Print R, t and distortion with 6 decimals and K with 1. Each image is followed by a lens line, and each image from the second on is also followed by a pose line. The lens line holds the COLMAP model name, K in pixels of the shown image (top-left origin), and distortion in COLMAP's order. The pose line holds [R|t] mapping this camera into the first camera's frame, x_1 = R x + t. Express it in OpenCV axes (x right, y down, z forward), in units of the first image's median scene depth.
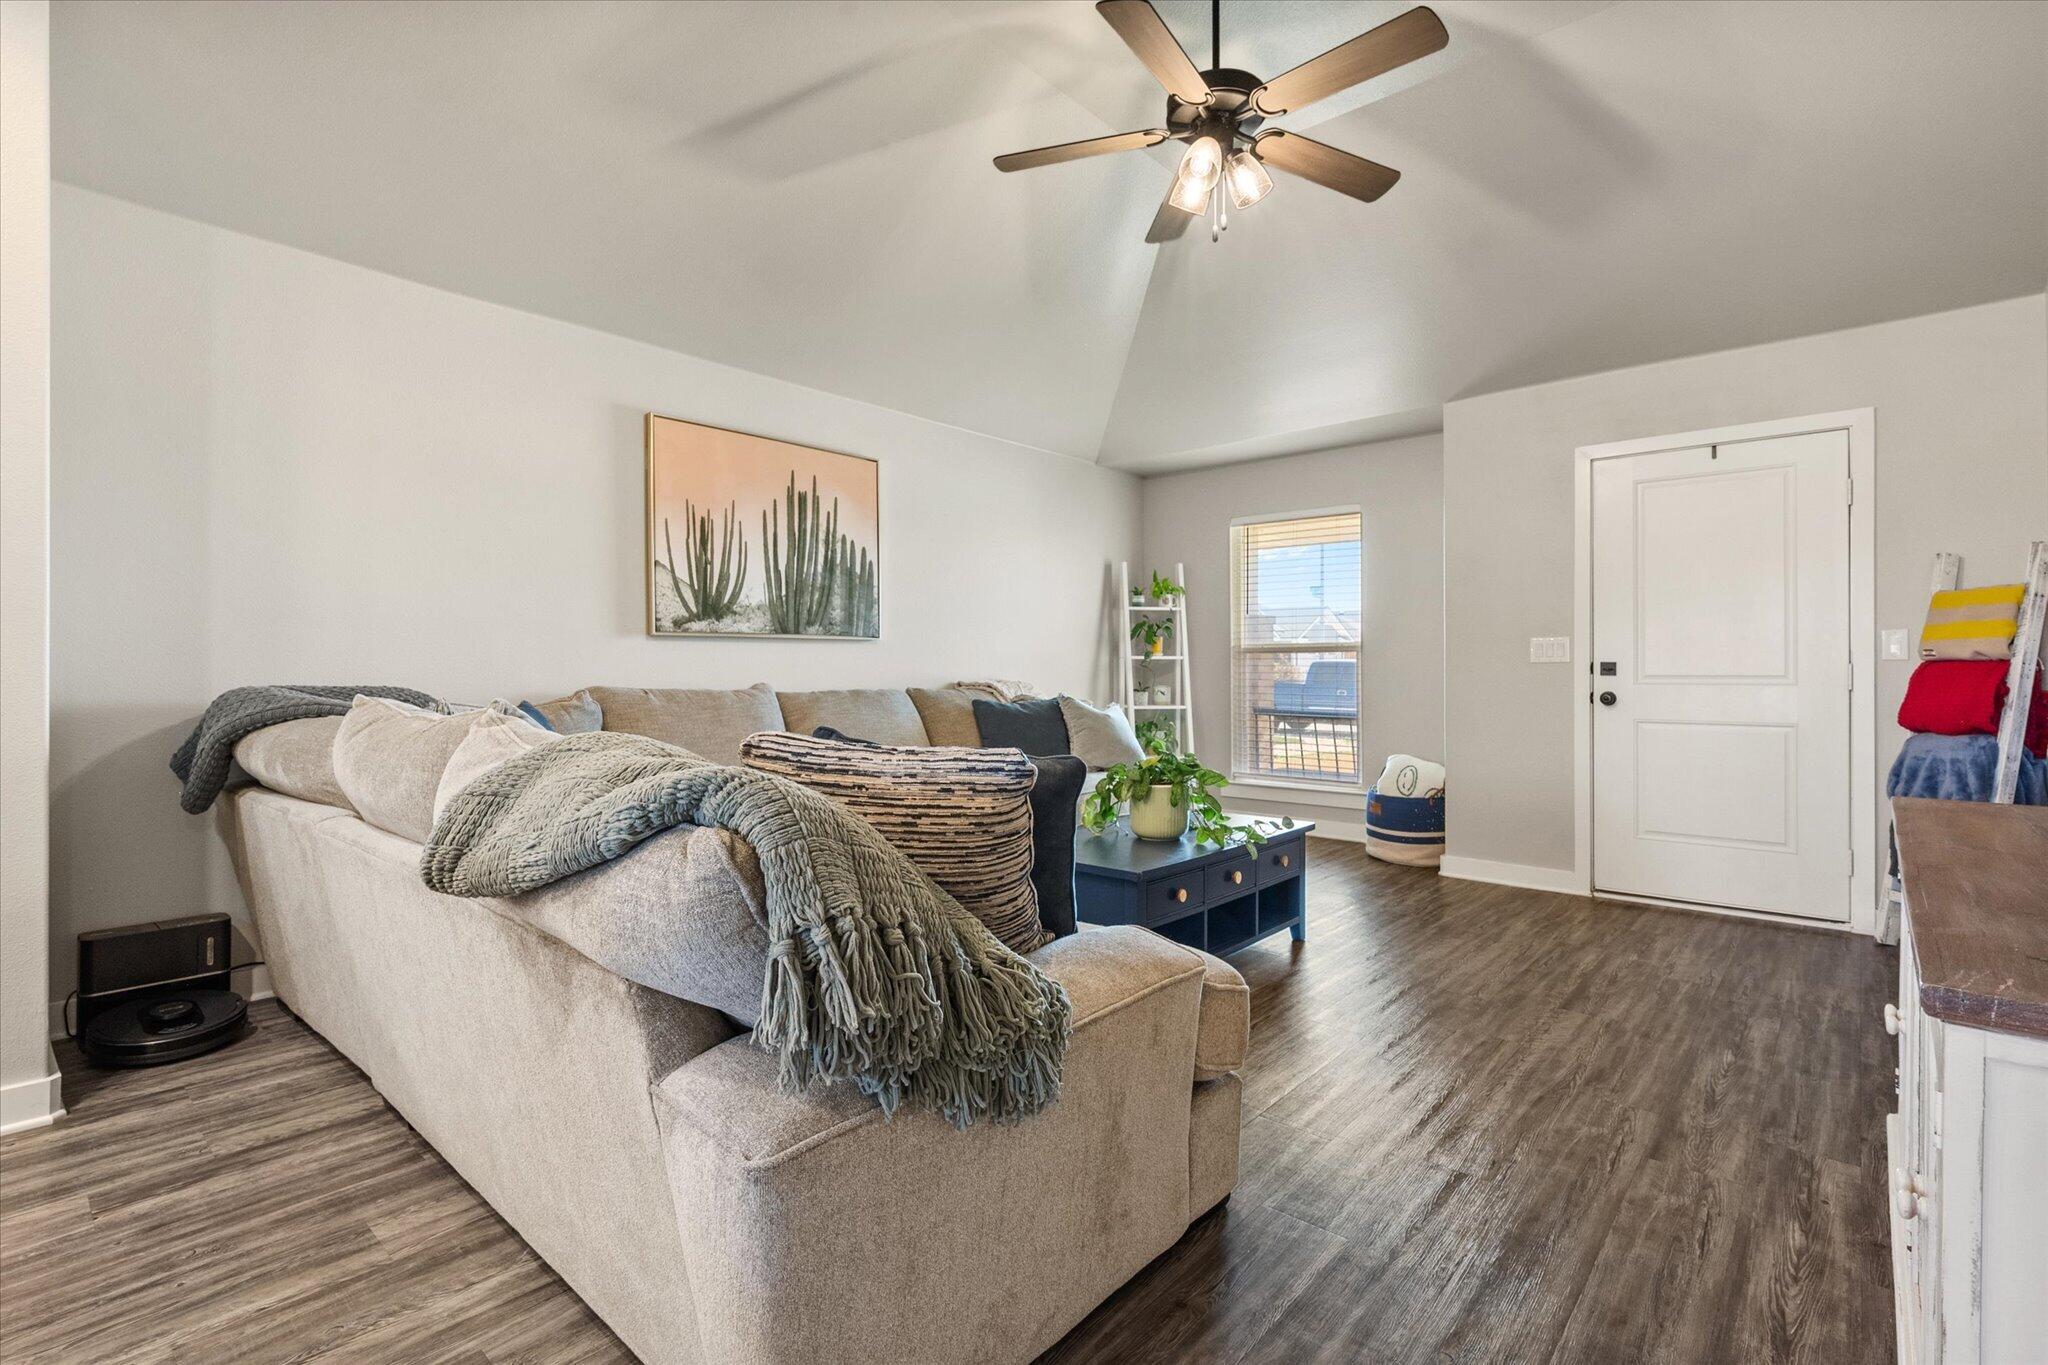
lens RADIAL K [[940.4, 0, 1021.4], [0, 940.4, 669.7], [0, 0, 1]] dist [0.000791, -0.000306]
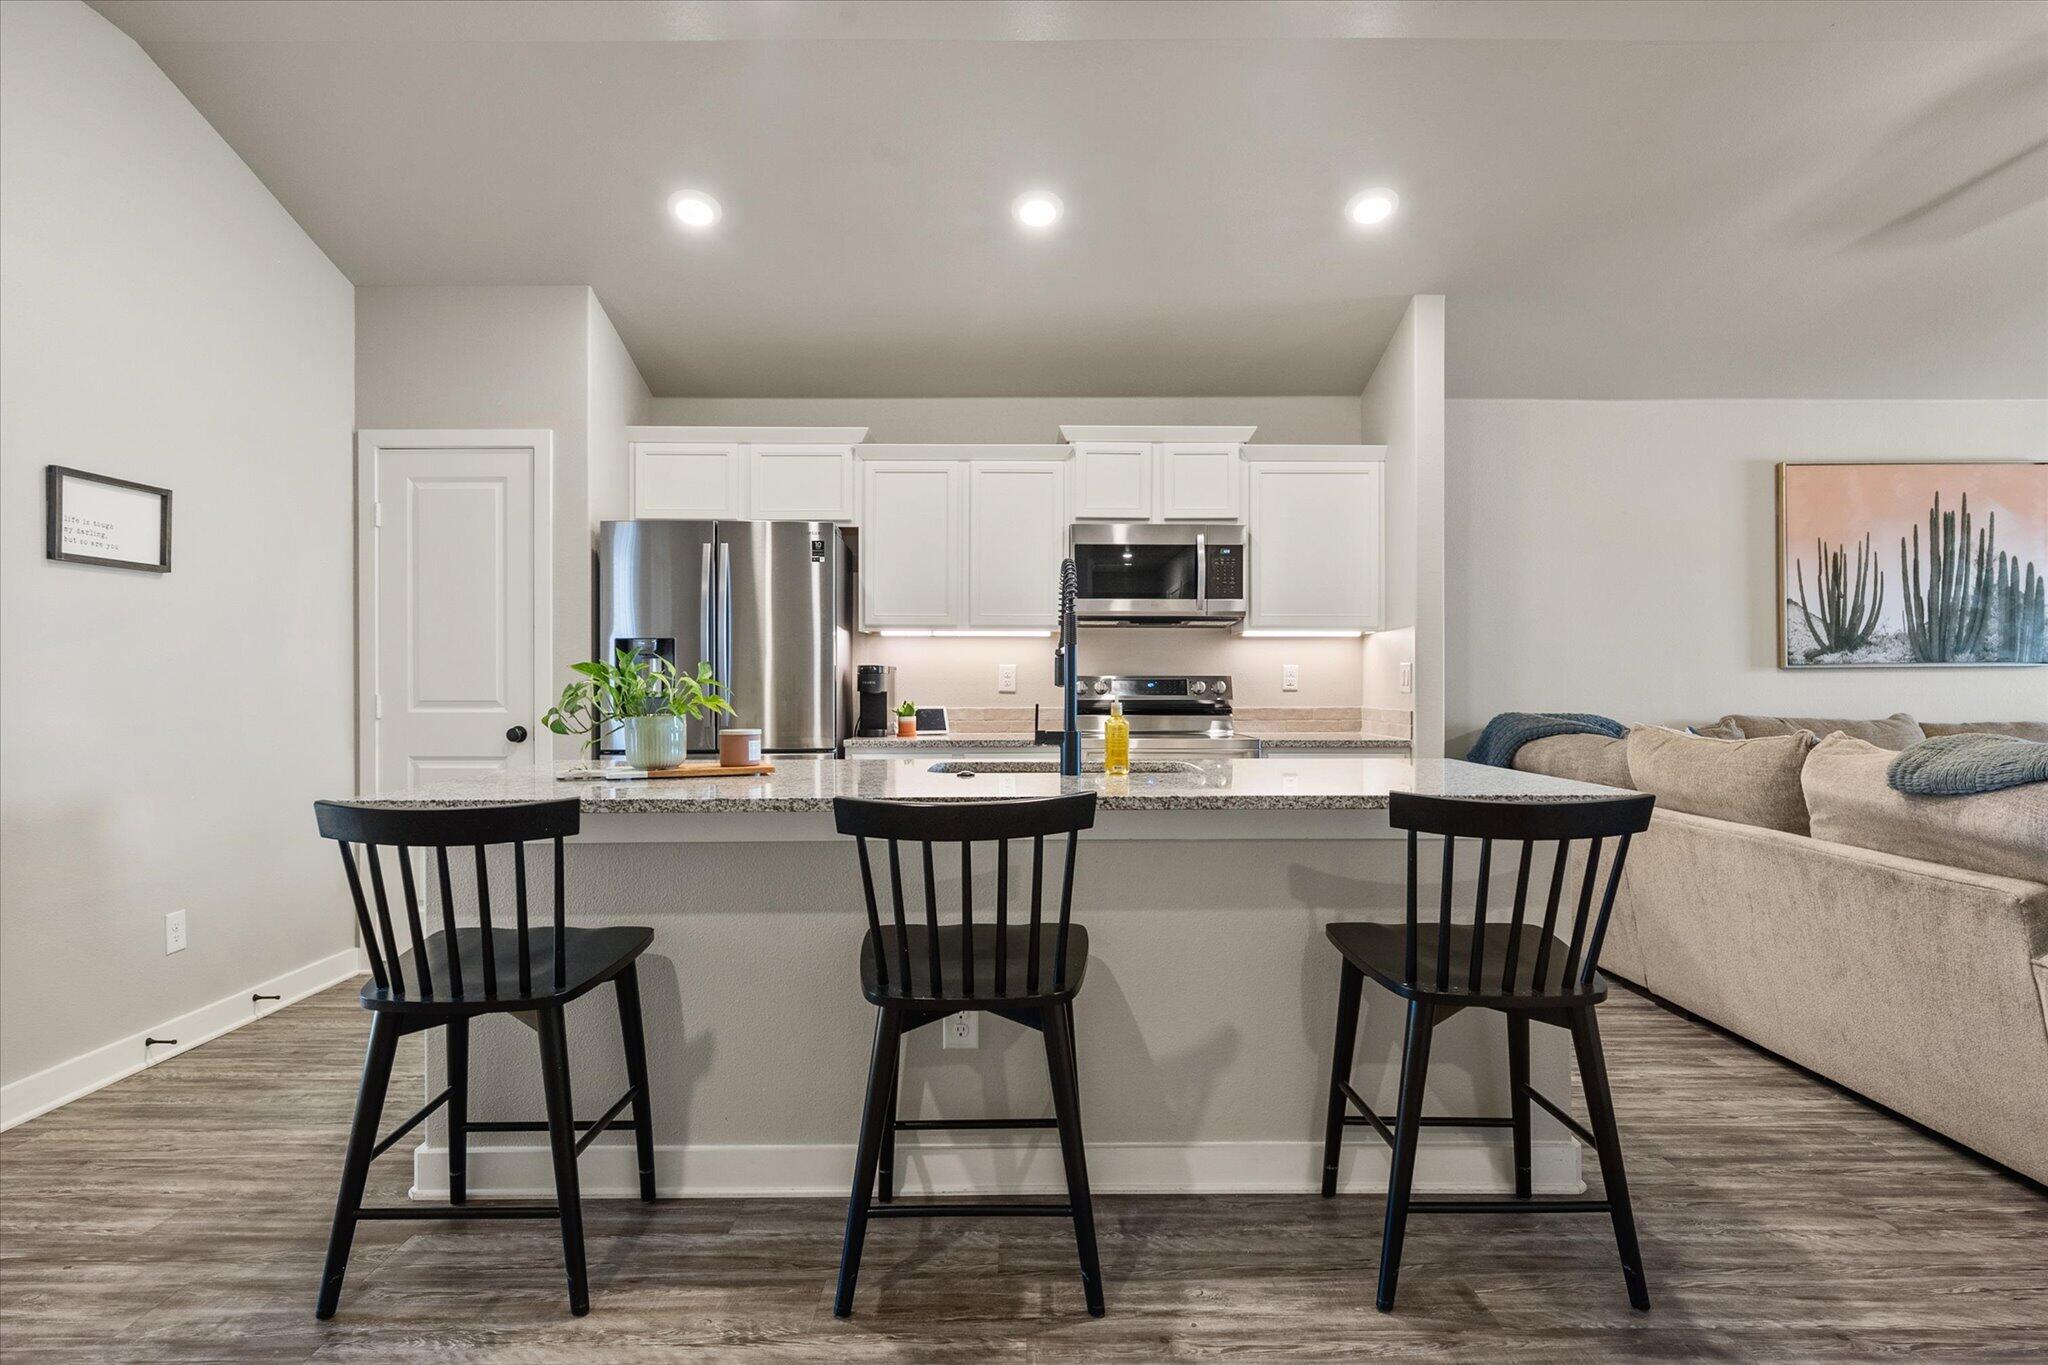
lens RADIAL K [[1099.8, 0, 1024.0], [0, 1099.8, 682.5], [0, 0, 1]] dist [-0.004746, 0.000899]
pose [[0.666268, -0.001648, -0.745711, -0.033120], [0.001260, 0.999999, -0.001085, -0.019187], [0.745712, -0.000216, 0.666269, -0.475655]]
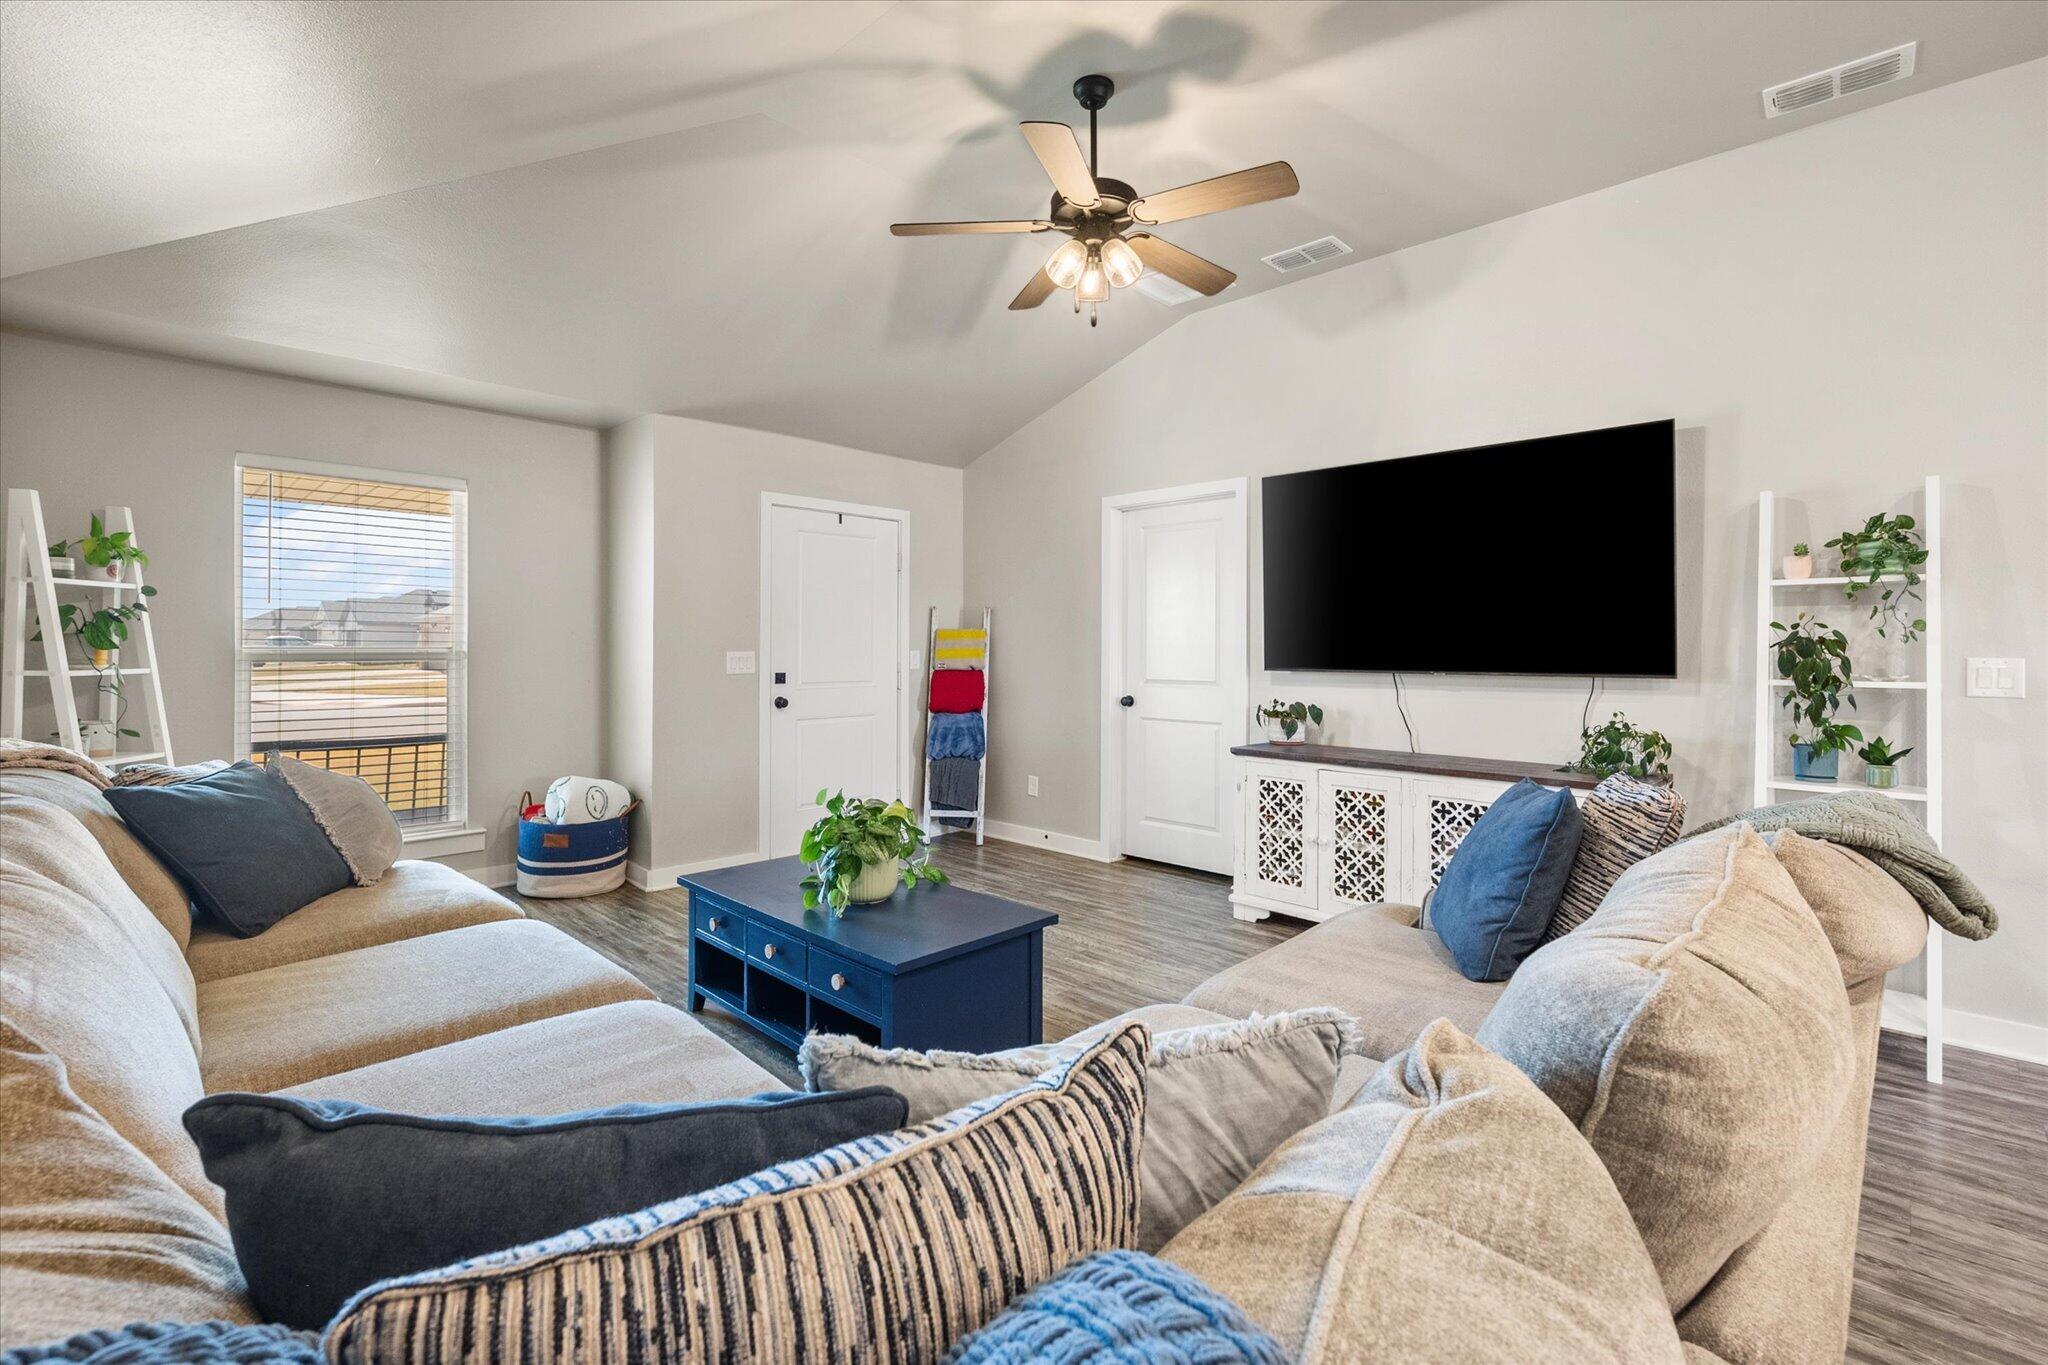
lens RADIAL K [[906.7, 0, 1024.1], [0, 906.7, 642.1], [0, 0, 1]] dist [-0.001130, -0.000317]
pose [[0.045442, 0.003284, 0.998962, -0.569089], [-0.003669, 0.999988, -0.003120, -0.048084], [-0.998960, -0.003524, 0.045454, 0.667851]]
